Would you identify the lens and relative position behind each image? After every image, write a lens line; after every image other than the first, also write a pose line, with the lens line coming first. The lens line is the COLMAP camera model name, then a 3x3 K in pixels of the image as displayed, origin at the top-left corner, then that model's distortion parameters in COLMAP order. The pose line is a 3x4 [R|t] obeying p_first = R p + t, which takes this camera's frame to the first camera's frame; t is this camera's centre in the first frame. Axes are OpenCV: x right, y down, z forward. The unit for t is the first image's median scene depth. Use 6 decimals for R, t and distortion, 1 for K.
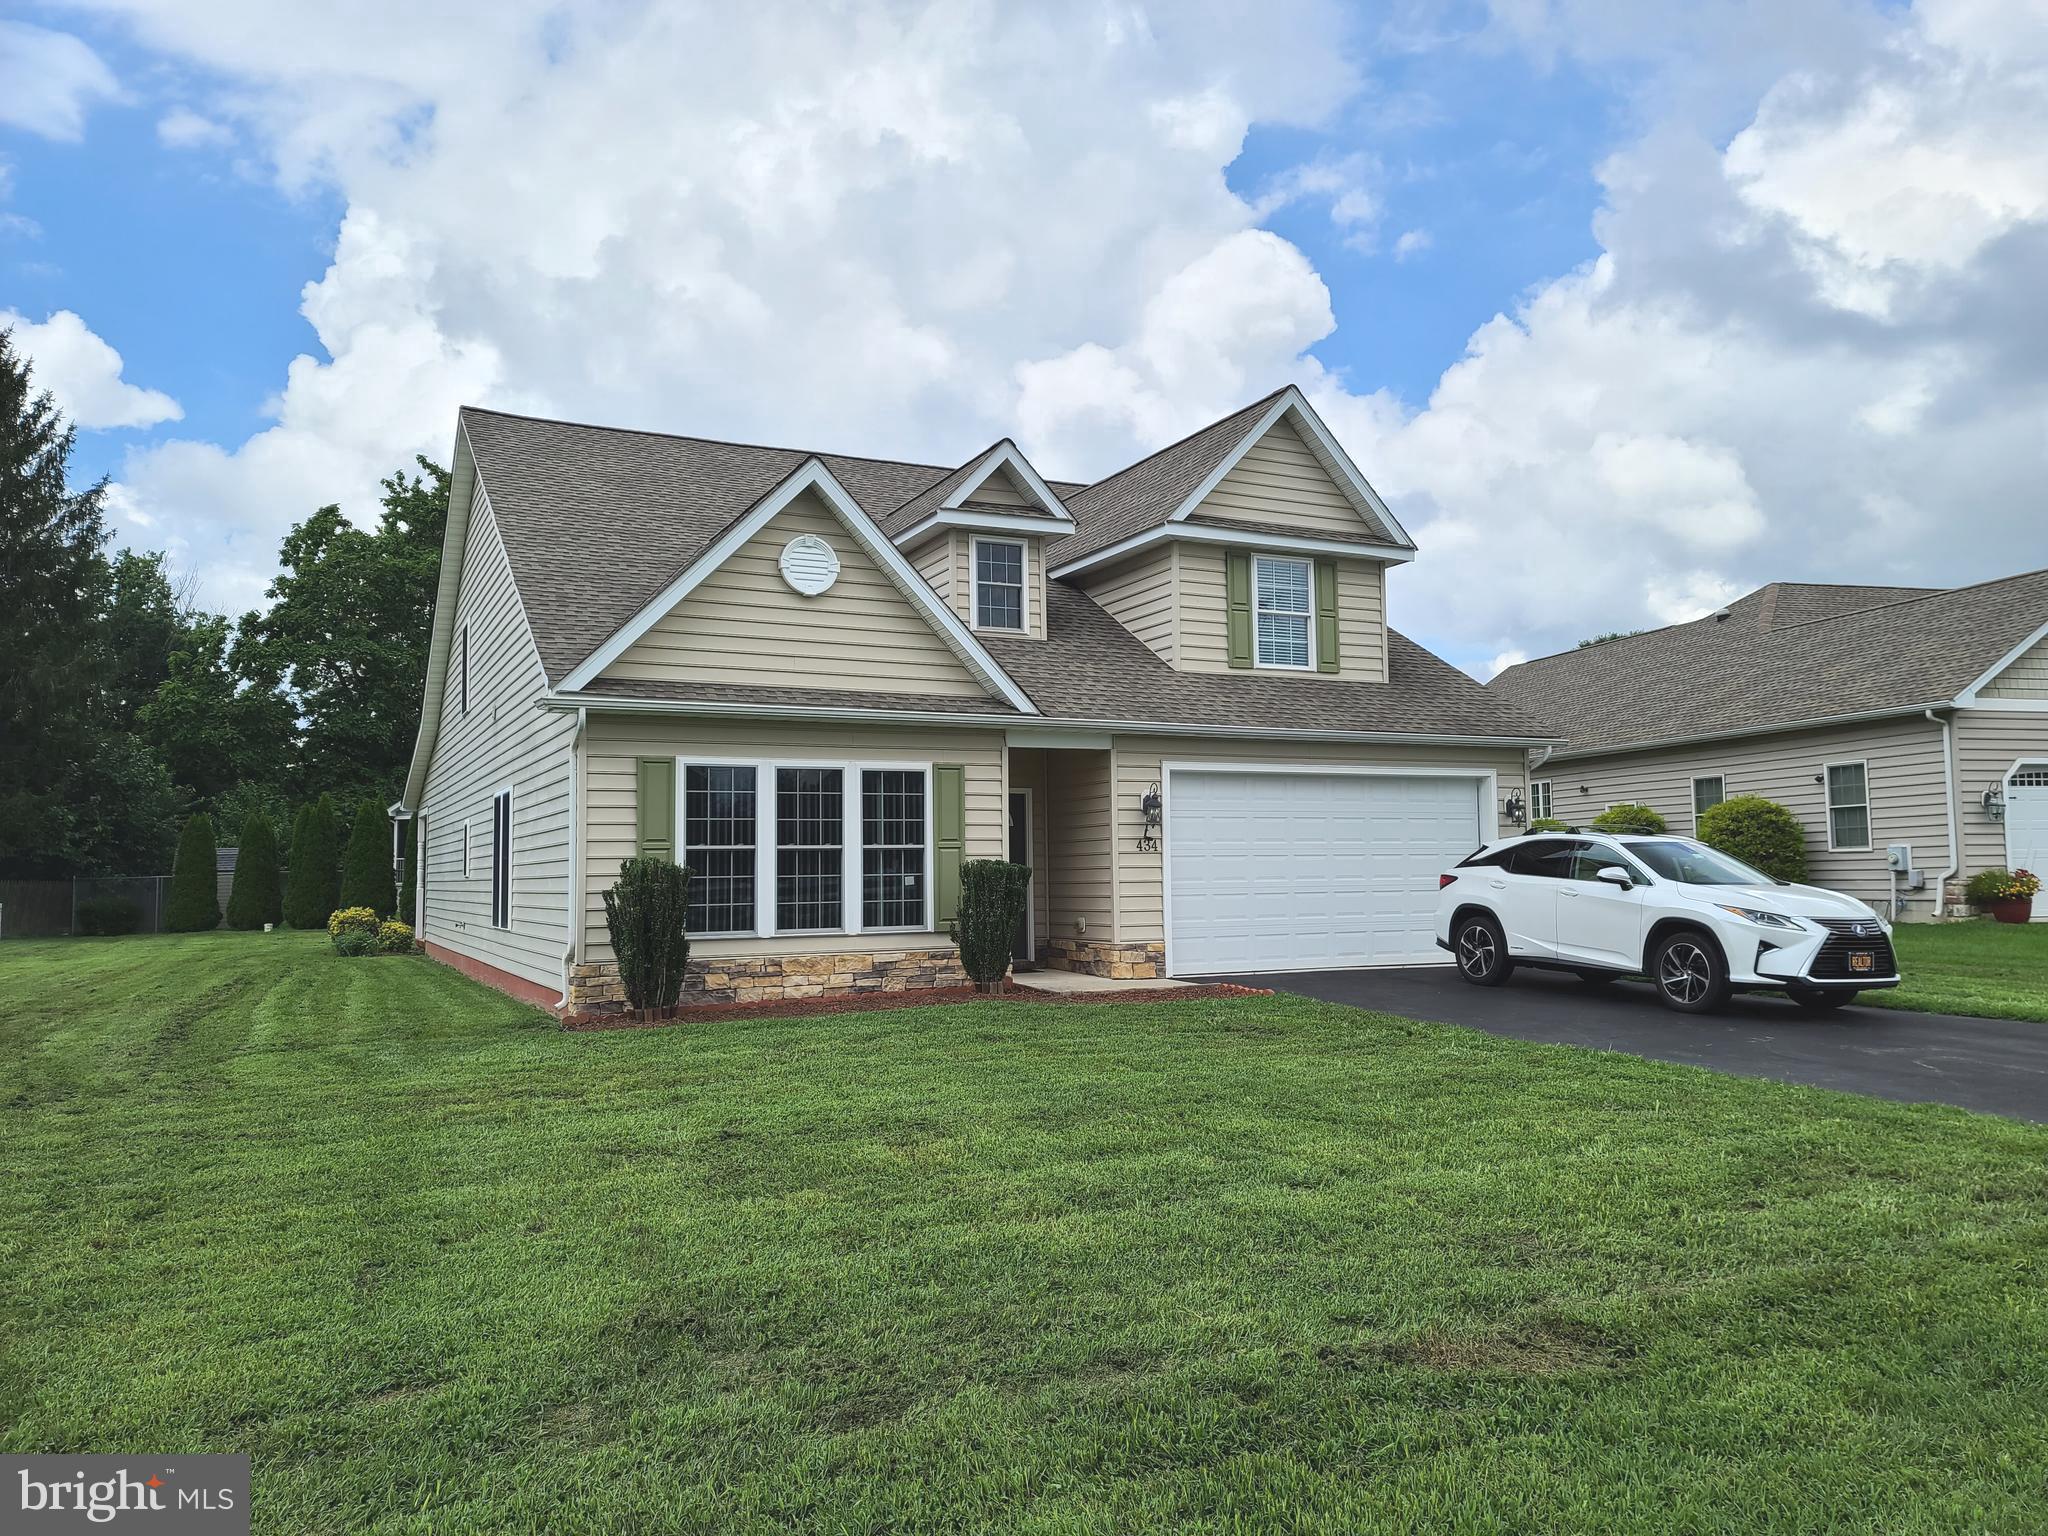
lens RADIAL K [[1474.8, 0, 1077.3], [0, 1474.8, 787.6], [0, 0, 1]] dist [0.048844, -0.007598]
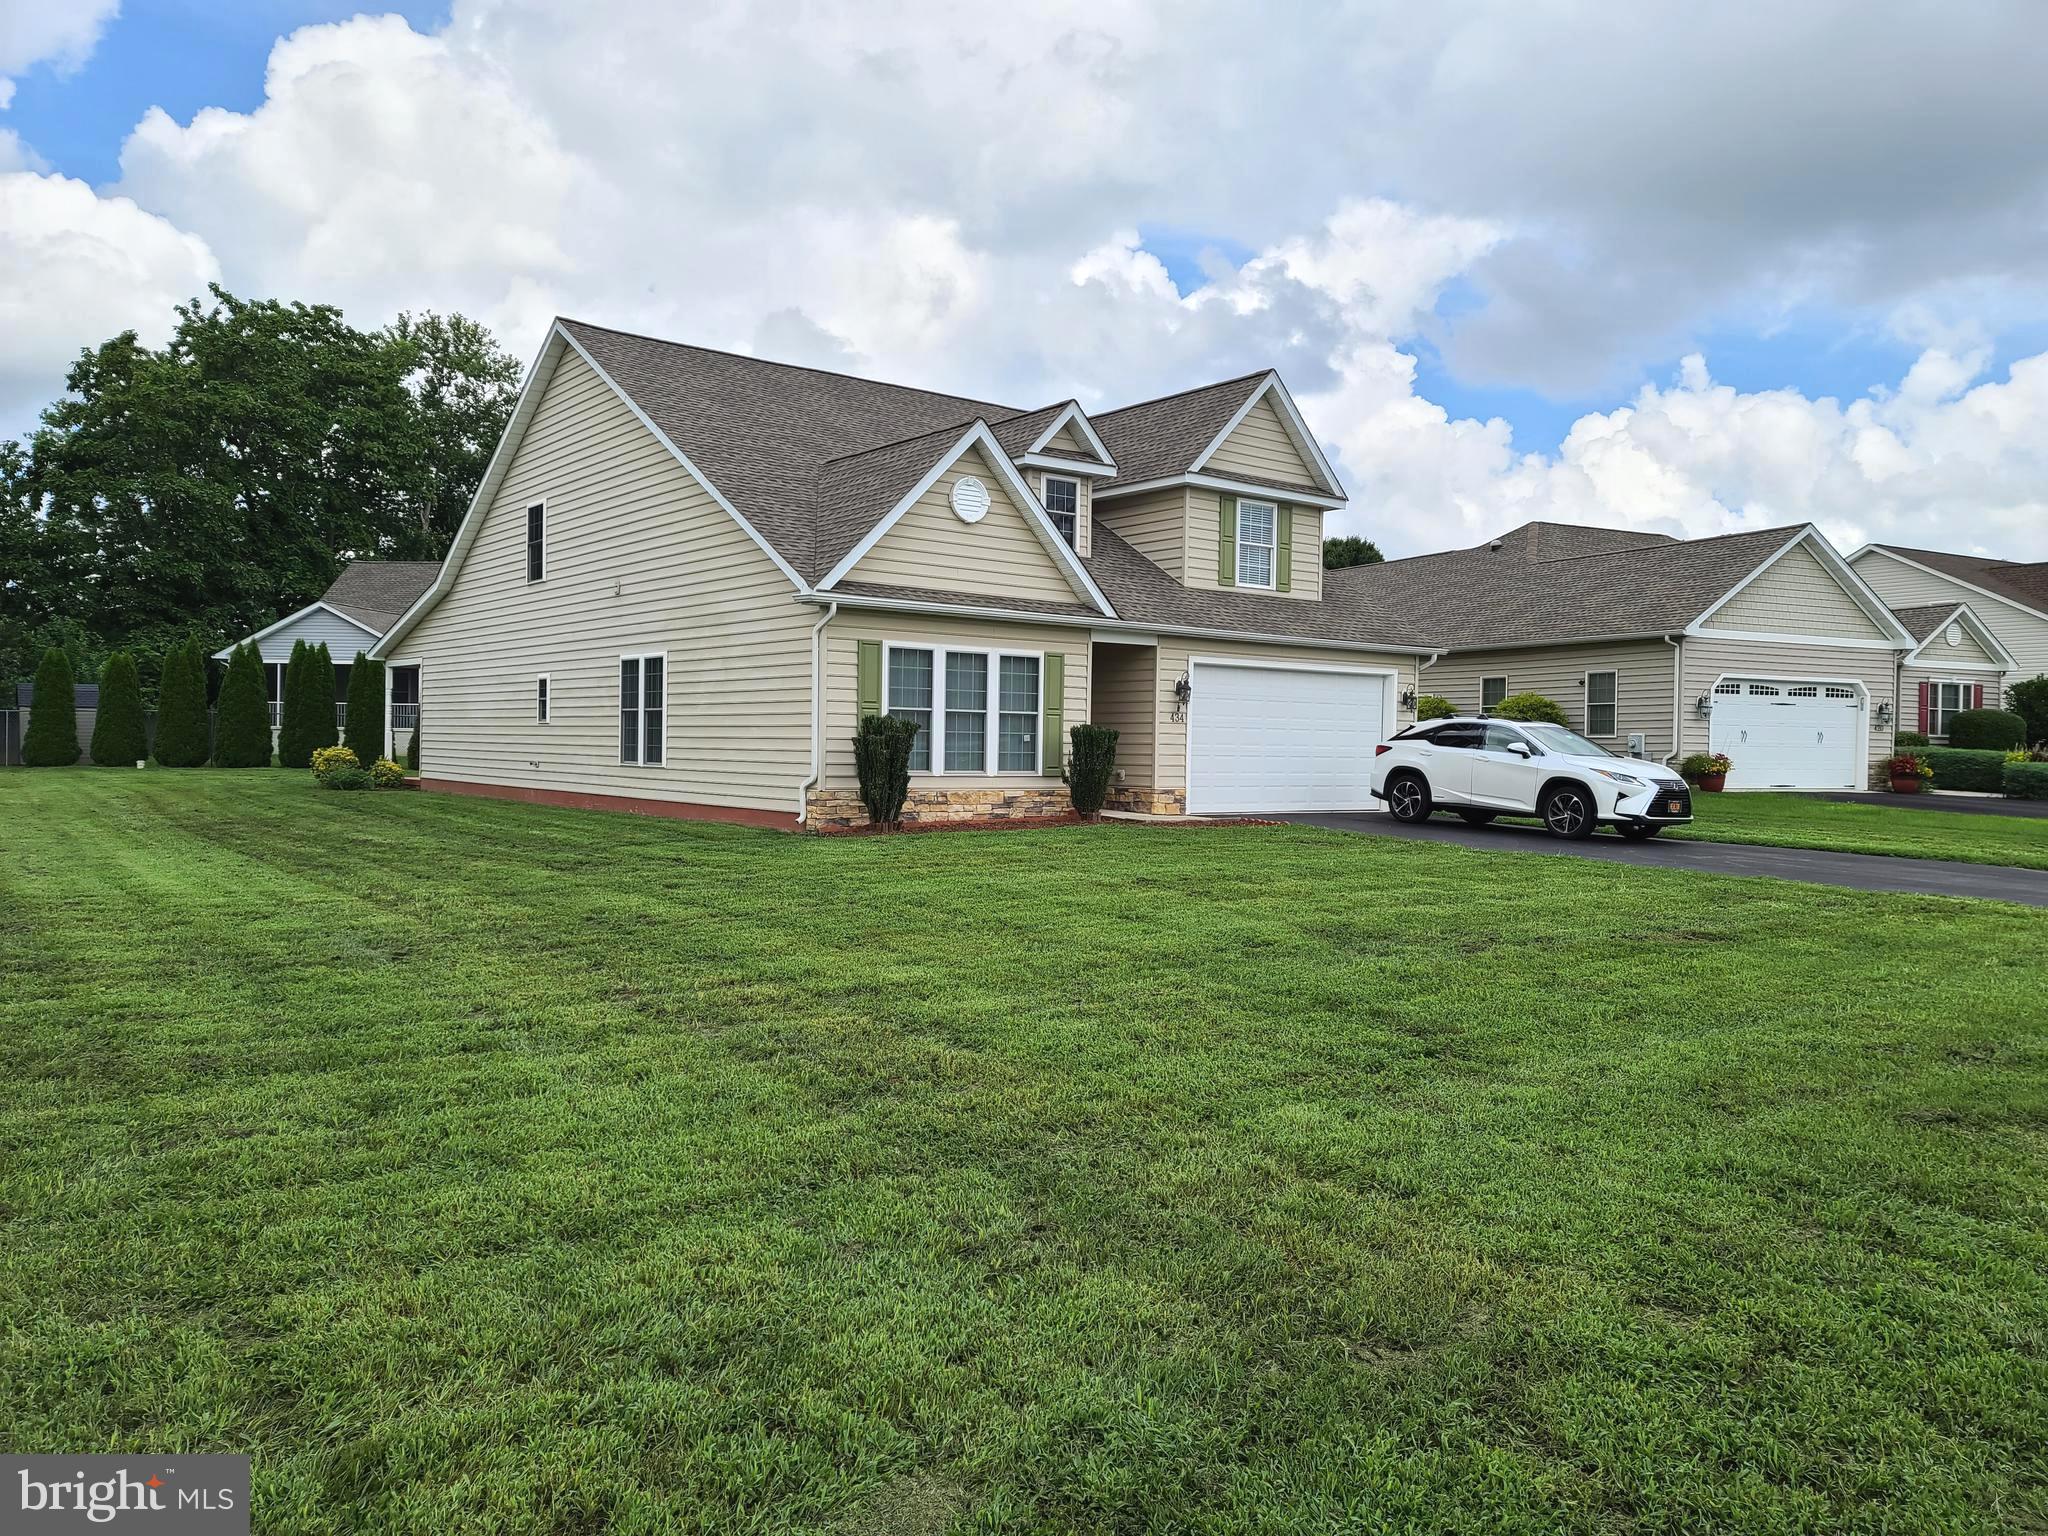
lens RADIAL K [[1474.8, 0, 1069.8], [0, 1474.8, 769.6], [0, 0, 1]] dist [0.048844, -0.007598]
pose [[0.979596, 0.026583, 0.199213, -0.319939], [-0.041423, 0.996637, 0.070701, -0.004814], [-0.196664, -0.077510, 0.977402, -0.309513]]
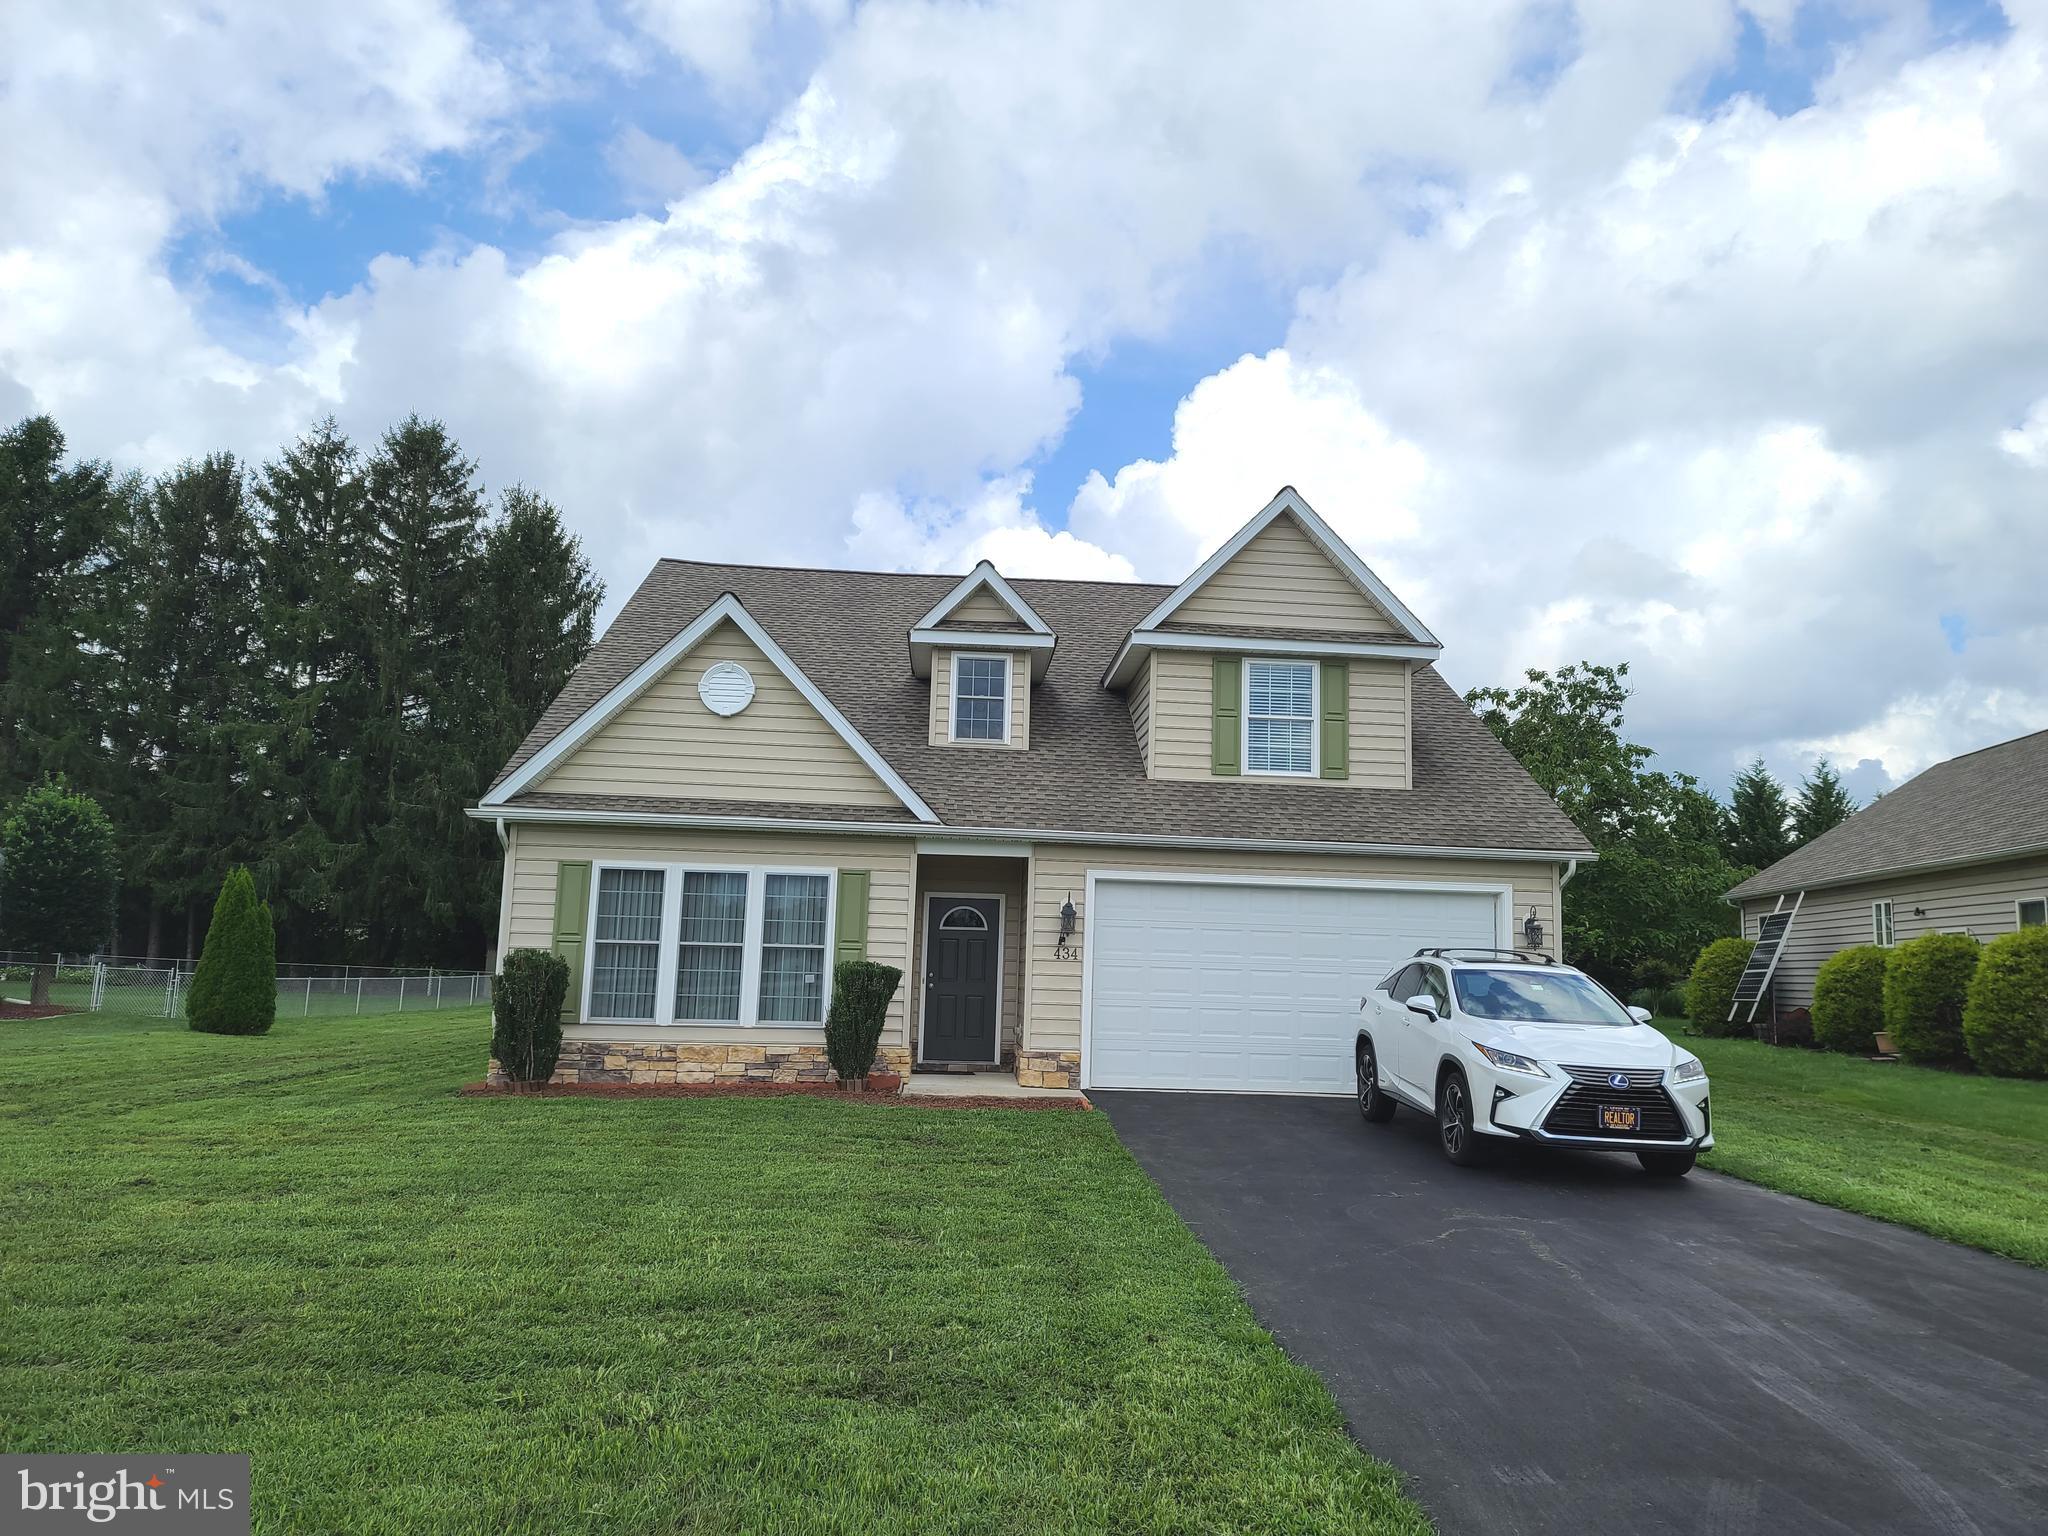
lens RADIAL K [[1474.8, 0, 1100.2], [0, 1474.8, 780.7], [0, 0, 1]] dist [0.048844, -0.007598]
pose [[0.929062, -0.008034, -0.369838, 0.441929], [-0.019764, 0.997258, -0.071313, -0.006770], [0.369397, 0.073564, 0.926355, 0.075050]]
